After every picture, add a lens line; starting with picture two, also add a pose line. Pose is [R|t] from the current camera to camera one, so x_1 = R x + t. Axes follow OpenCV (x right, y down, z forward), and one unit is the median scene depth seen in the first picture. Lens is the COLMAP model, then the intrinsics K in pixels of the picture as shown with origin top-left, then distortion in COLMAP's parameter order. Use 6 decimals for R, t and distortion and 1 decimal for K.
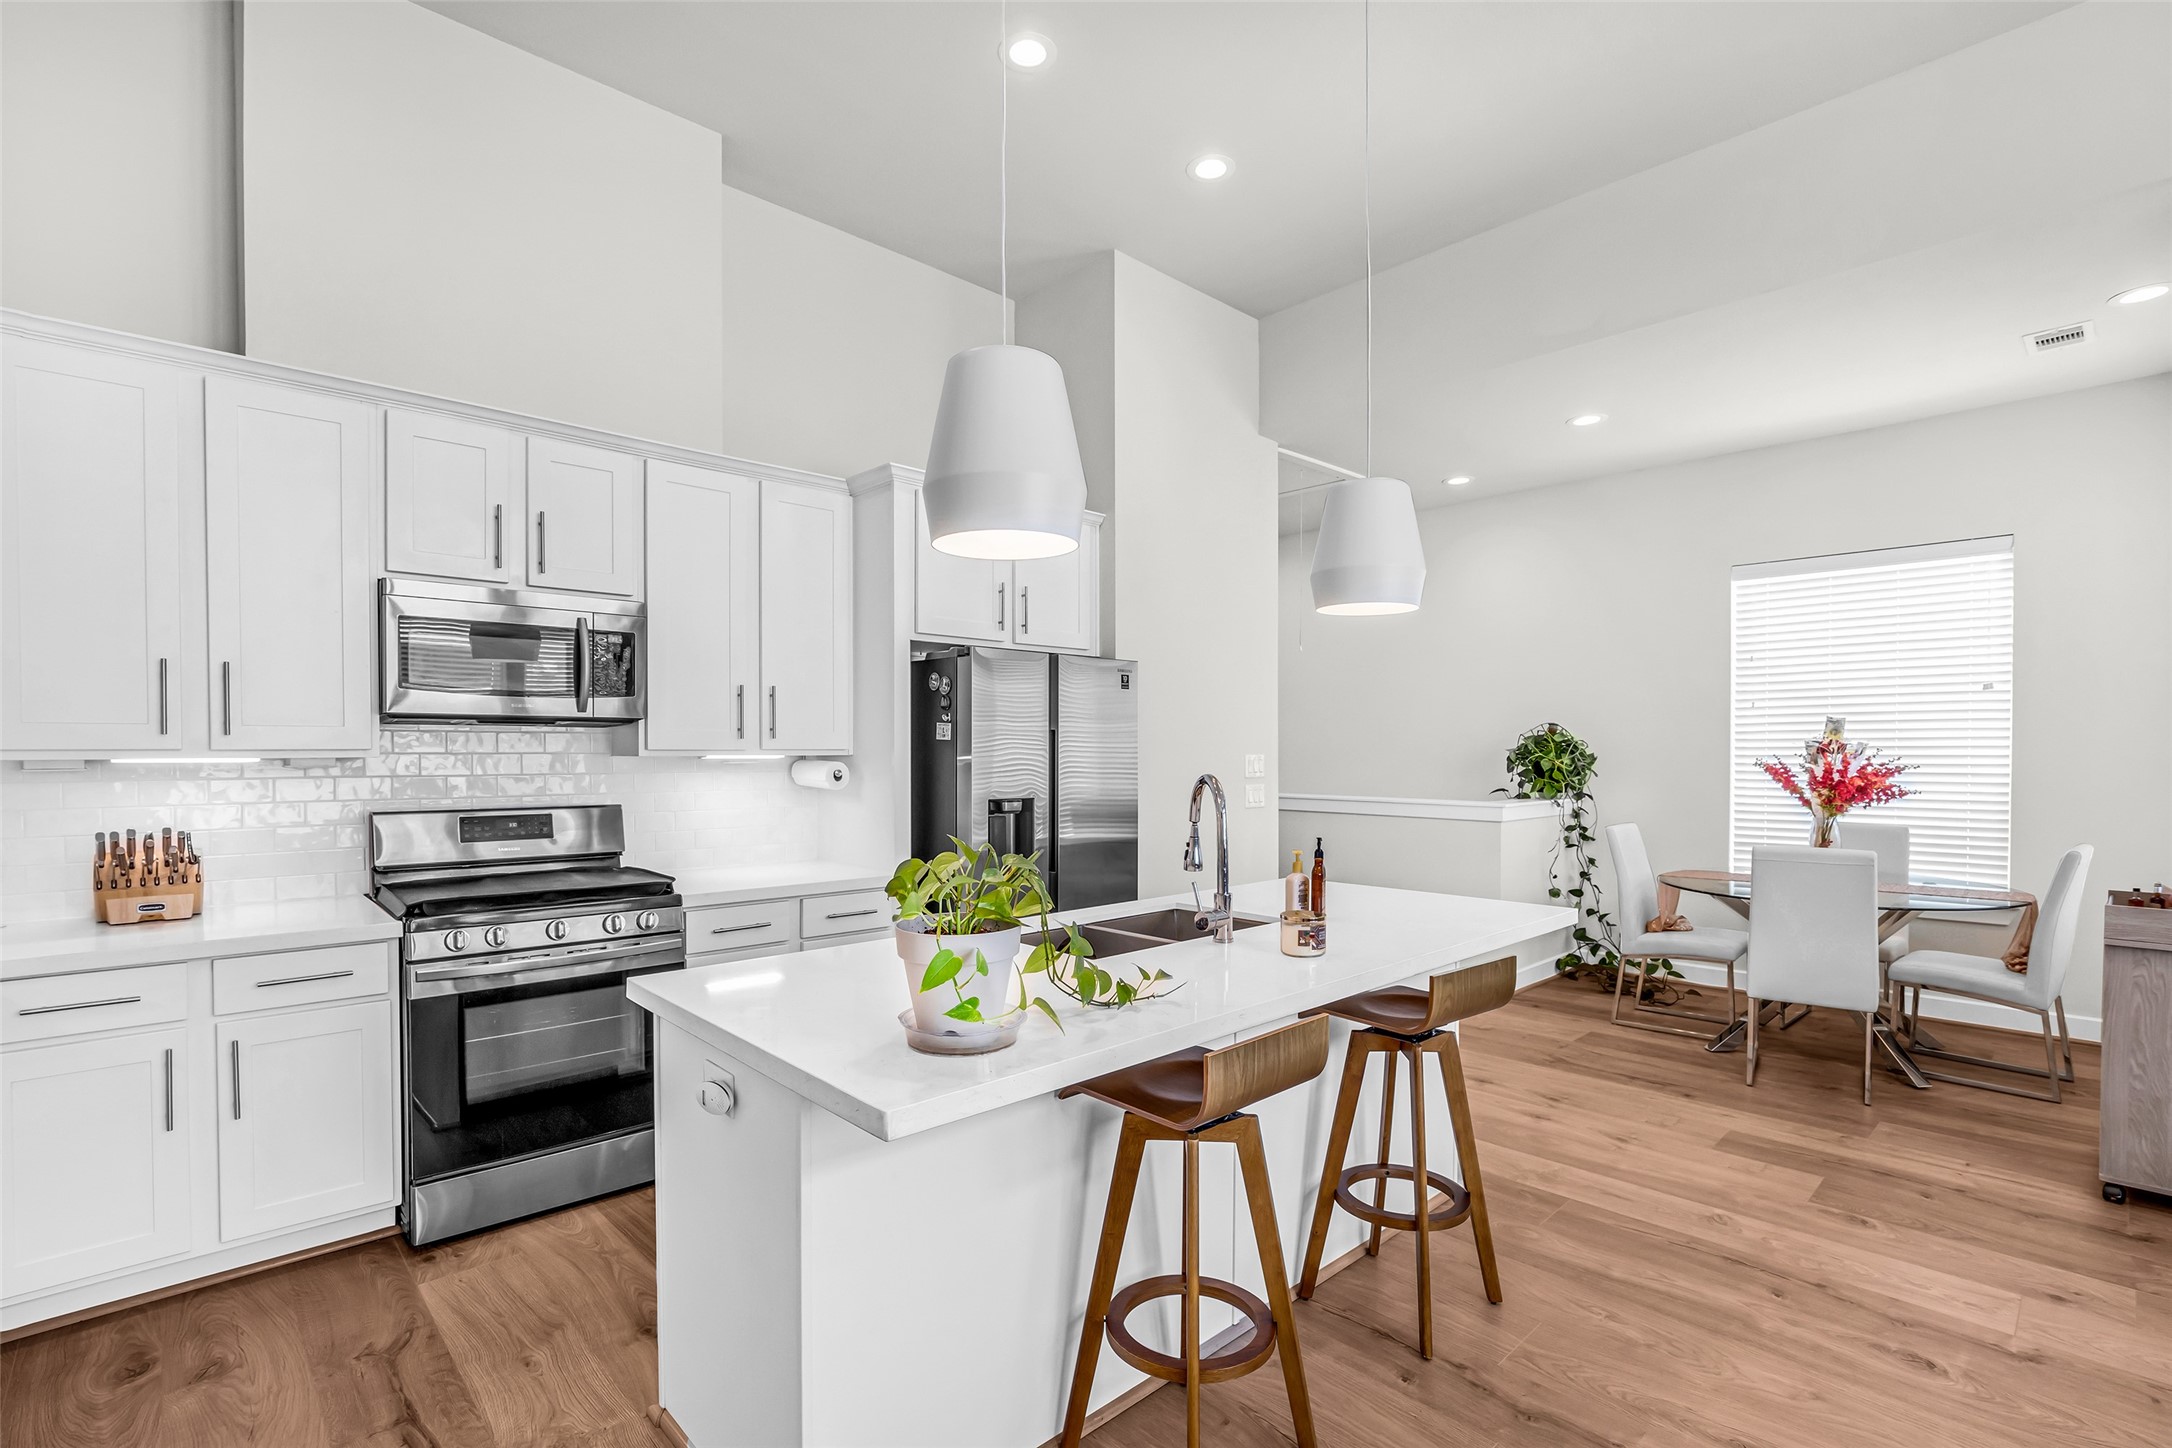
lens RADIAL K [[1002.6, 0, 1071.4], [0, 1002.6, 758.8], [0, 0, 1]] dist [-0.024987, 0.007510]
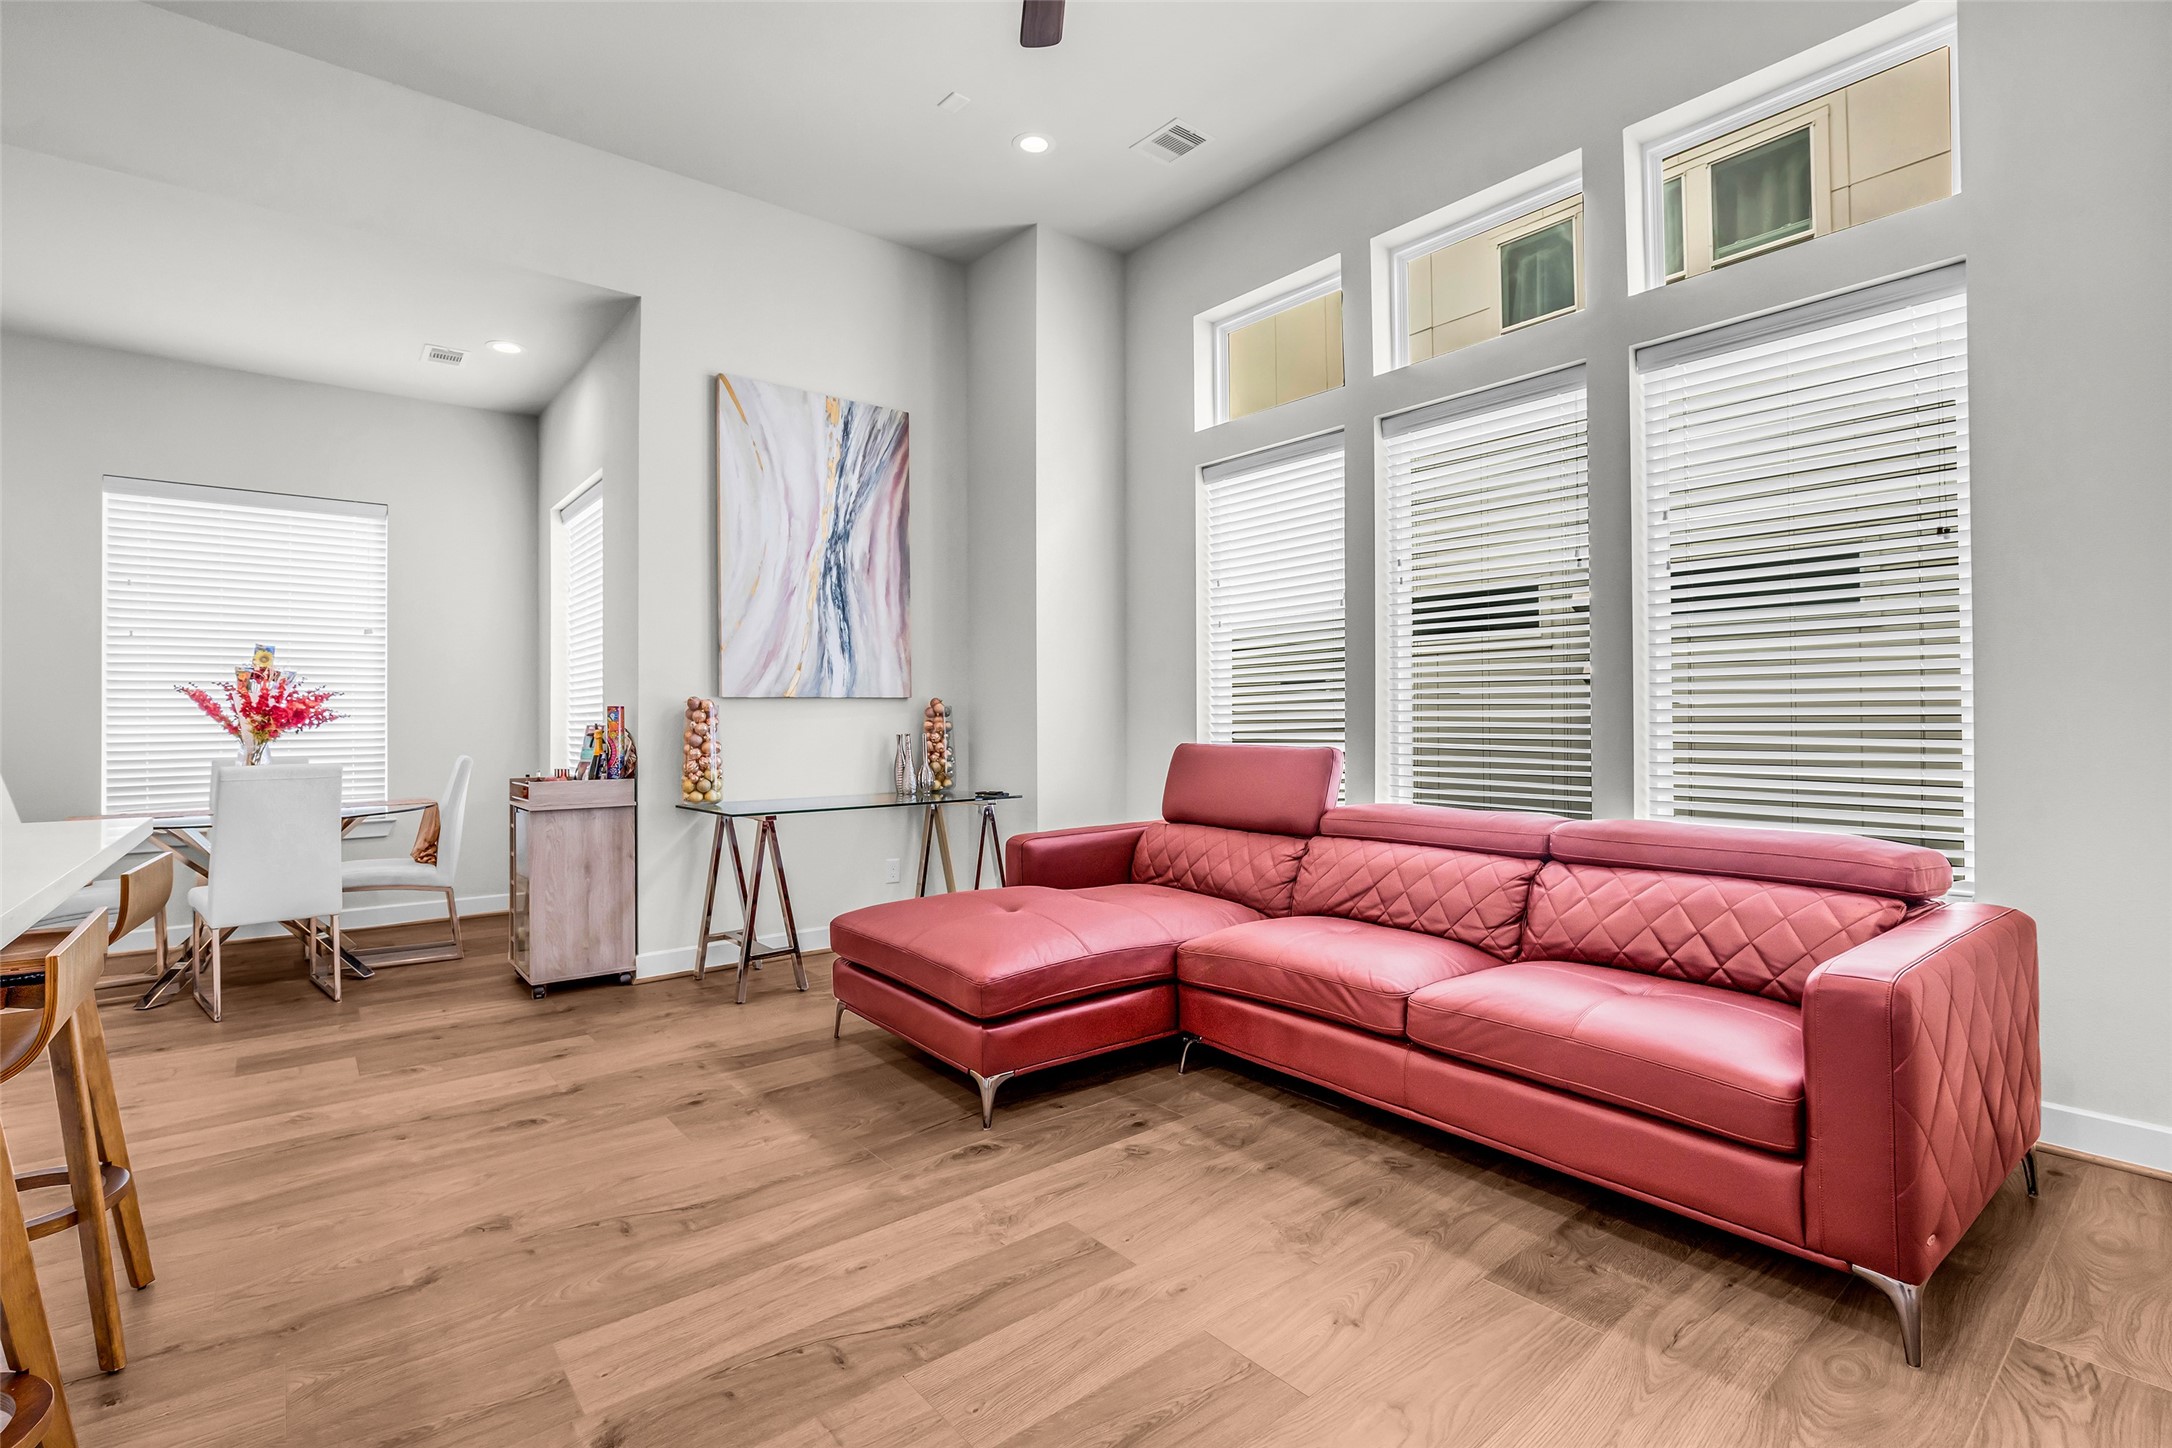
lens RADIAL K [[1002.6, 0, 1086.3], [0, 1002.6, 715.9], [0, 0, 1]] dist [-0.024987, 0.007510]
pose [[0.069469, 0.008232, 0.997550, -0.188629], [0.020384, 0.999745, -0.009670, 0.059809], [-0.997376, 0.021006, 0.069284, 0.094034]]
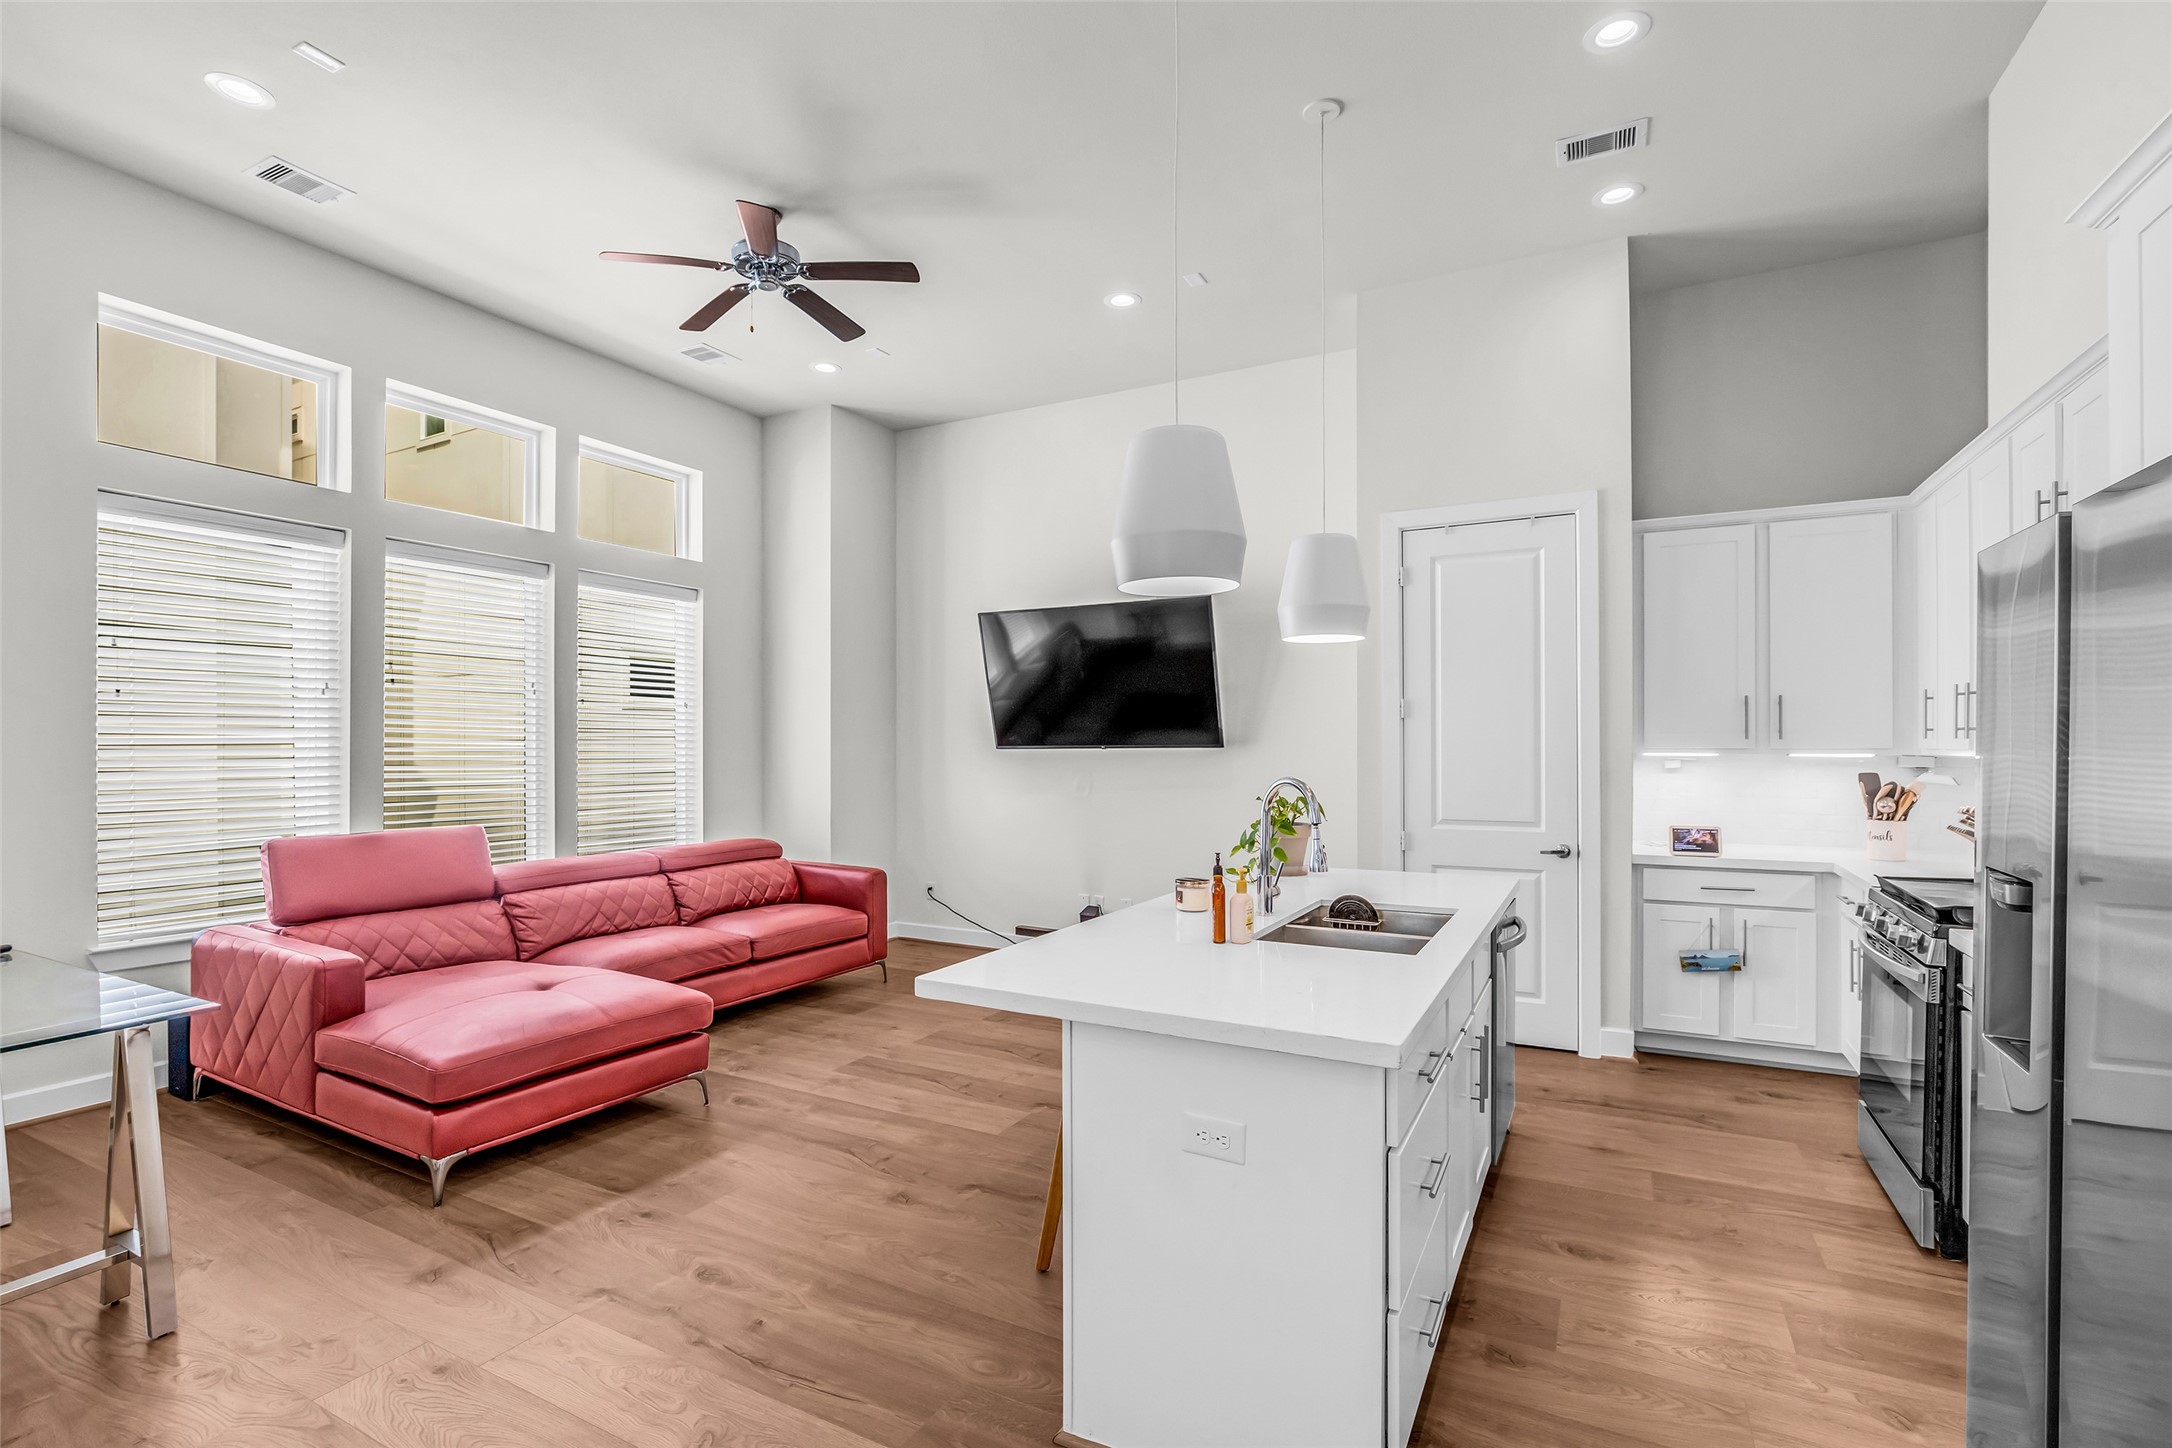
lens RADIAL K [[1002.6, 0, 1077.2], [0, 1002.6, 746.1], [0, 0, 1]] dist [-0.024987, 0.007510]
pose [[-0.946282, 0.004884, -0.323305, 0.425094], [-0.000845, 0.999845, 0.017575, -0.022401], [0.323340, 0.016904, -0.946132, 1.166991]]
